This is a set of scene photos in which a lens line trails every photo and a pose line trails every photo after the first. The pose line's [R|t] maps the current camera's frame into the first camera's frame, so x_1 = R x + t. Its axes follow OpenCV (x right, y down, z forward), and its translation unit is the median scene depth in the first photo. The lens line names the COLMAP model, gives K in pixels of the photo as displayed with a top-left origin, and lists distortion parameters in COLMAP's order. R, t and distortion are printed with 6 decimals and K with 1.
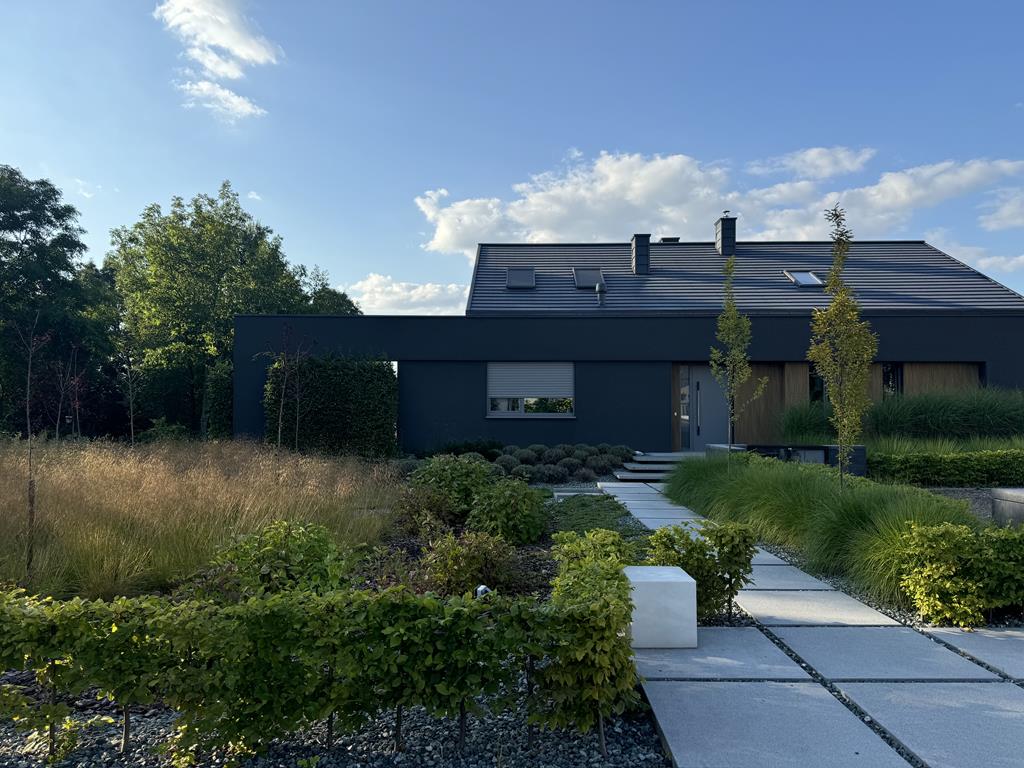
lens RADIAL K [[716.4, 0, 512.0], [0, 716.4, 384.0], [0, 0, 1]] dist [-0.002082, -0.001252]
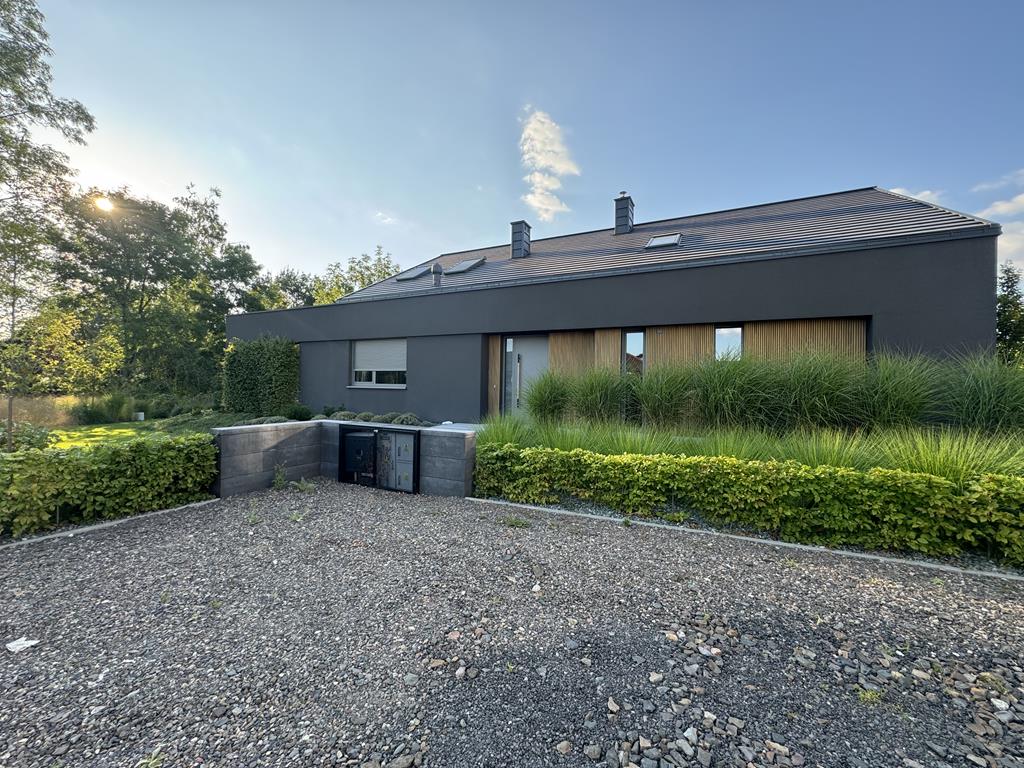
lens RADIAL K [[408.3, 0, 512.0], [0, 408.3, 384.0], [0, 0, 1]] dist [0.001380, 0.000069]
pose [[0.908161, 0.014431, -0.418372, 0.489722], [-0.006003, 0.999752, 0.021454, 0.025153], [0.418578, -0.016973, 0.908022, 0.487543]]
